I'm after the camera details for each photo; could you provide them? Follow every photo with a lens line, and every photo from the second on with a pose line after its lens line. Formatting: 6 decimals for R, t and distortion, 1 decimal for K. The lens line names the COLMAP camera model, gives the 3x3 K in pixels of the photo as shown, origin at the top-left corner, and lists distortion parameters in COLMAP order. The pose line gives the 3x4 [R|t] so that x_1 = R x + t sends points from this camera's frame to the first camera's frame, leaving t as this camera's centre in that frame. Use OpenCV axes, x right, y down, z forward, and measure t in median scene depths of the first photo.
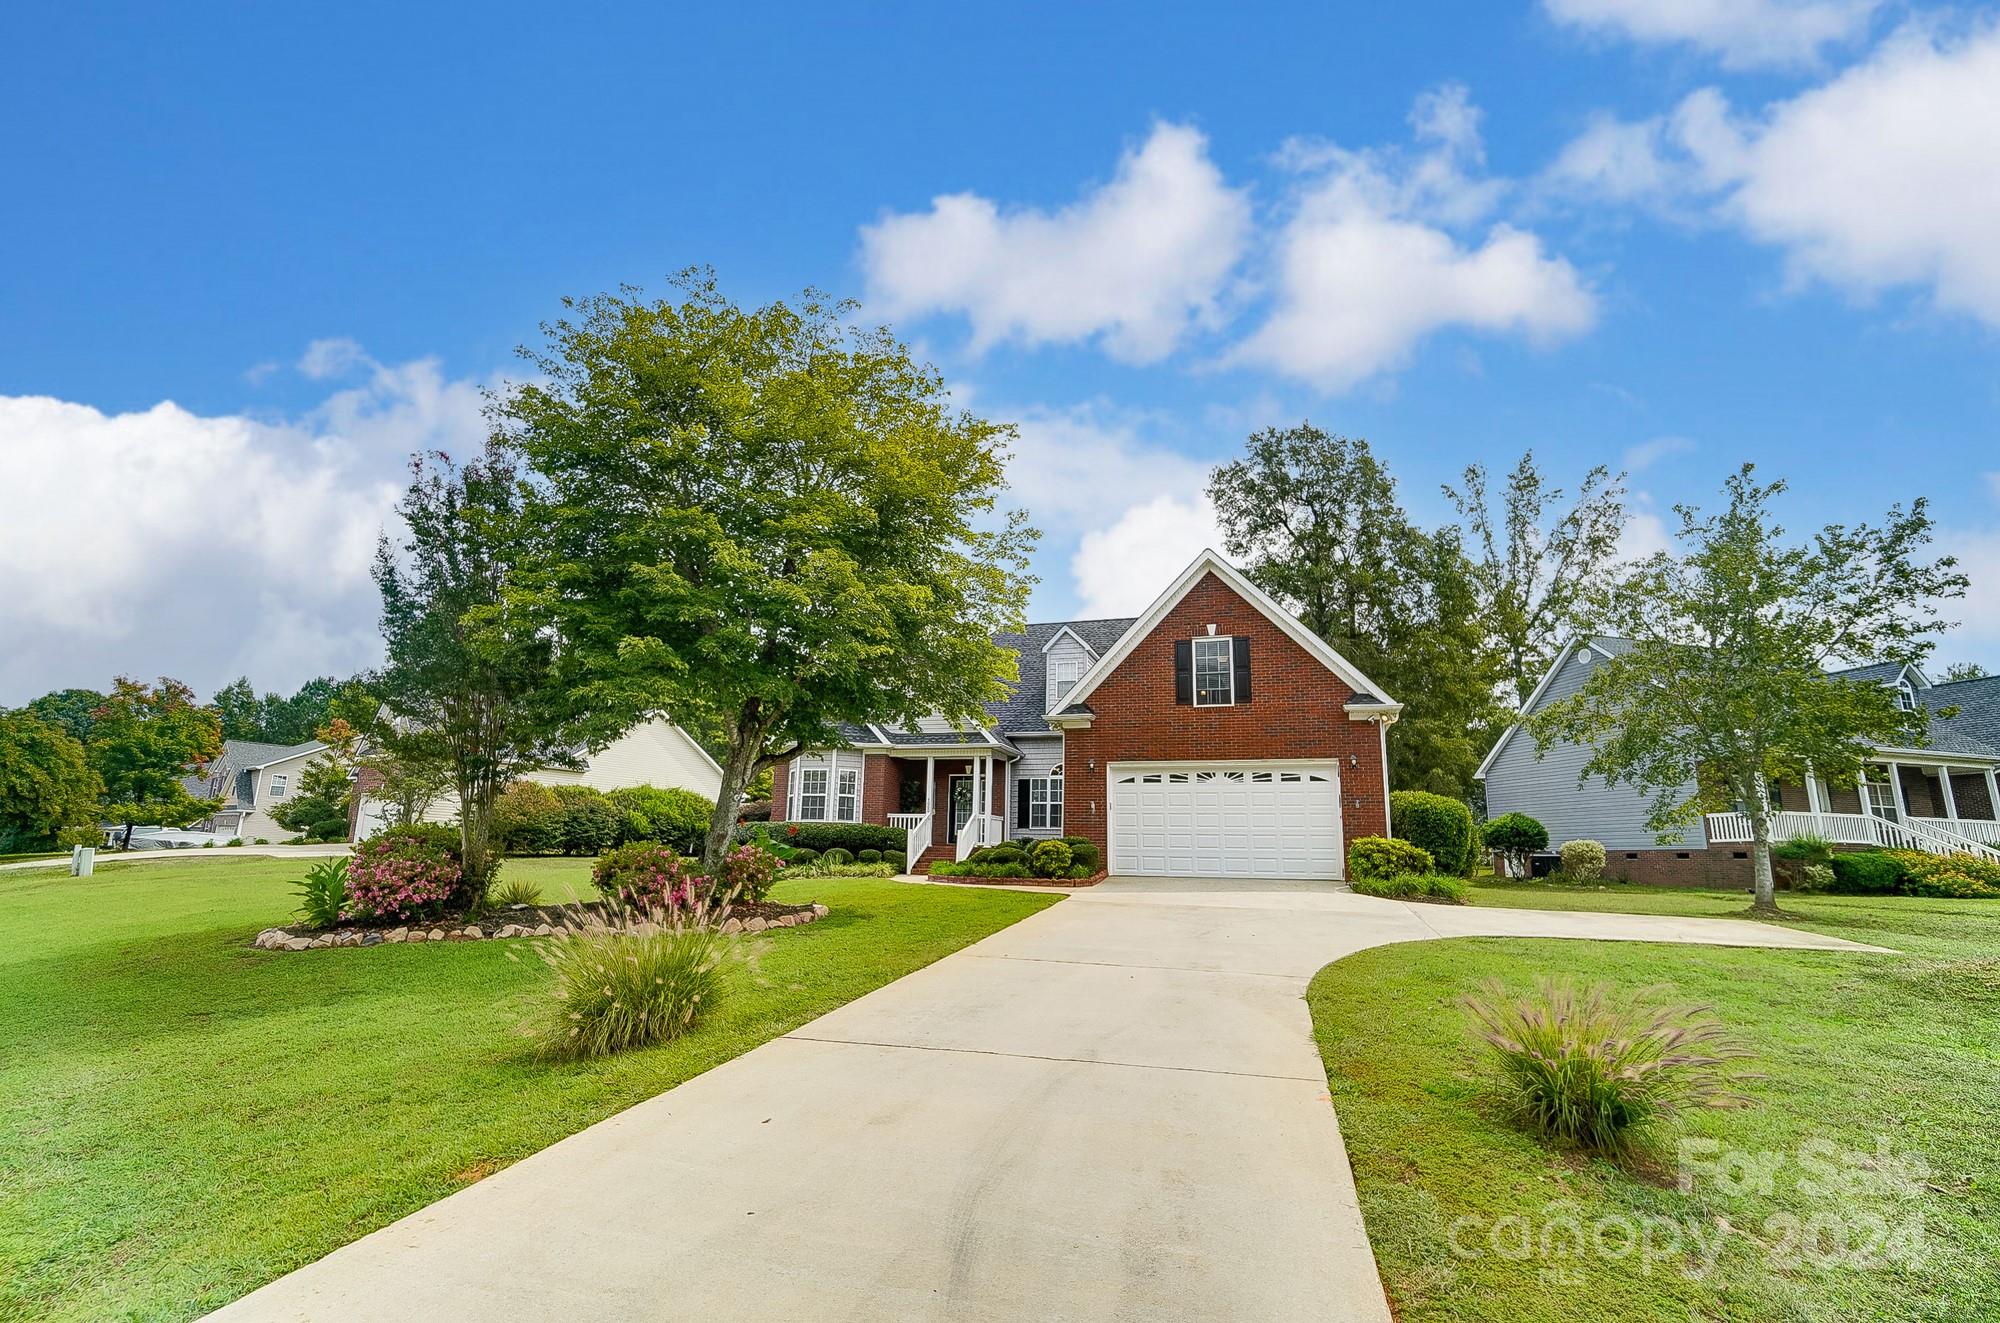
lens RADIAL K [[893.1, 0, 992.3], [0, 893.1, 666.1], [0, 0, 1]] dist [-0.067145, 0.026572]
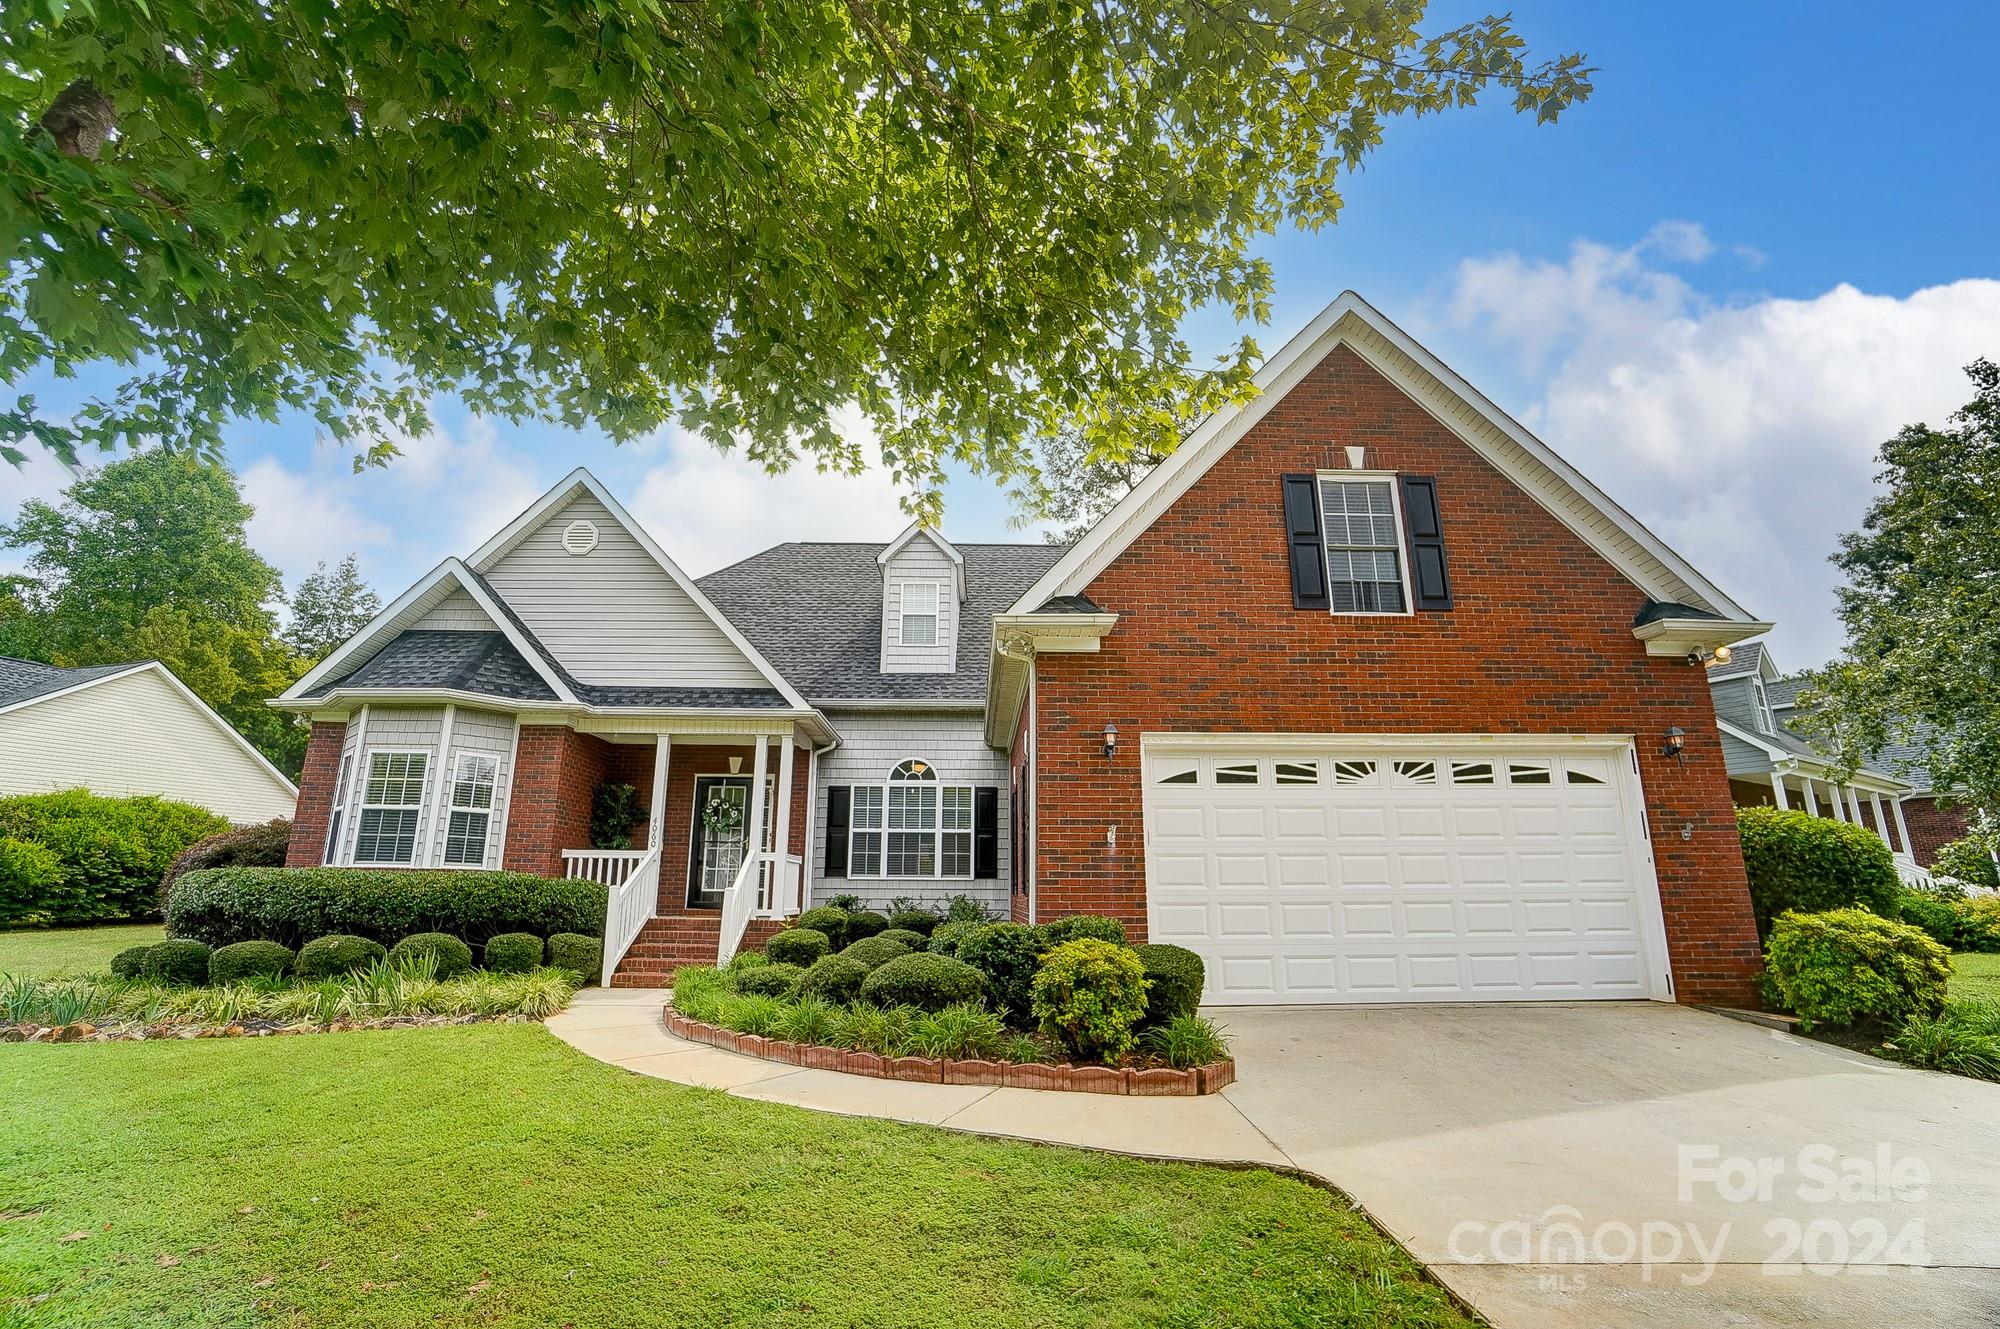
lens RADIAL K [[893.1, 0, 992.3], [0, 893.1, 669.1], [0, 0, 1]] dist [-0.067145, 0.026572]
pose [[0.945062, 0.061122, 0.321127, -0.058314], [-0.052298, 0.997981, -0.036042, 0.075836], [-0.322682, 0.017268, 0.946350, 0.490174]]
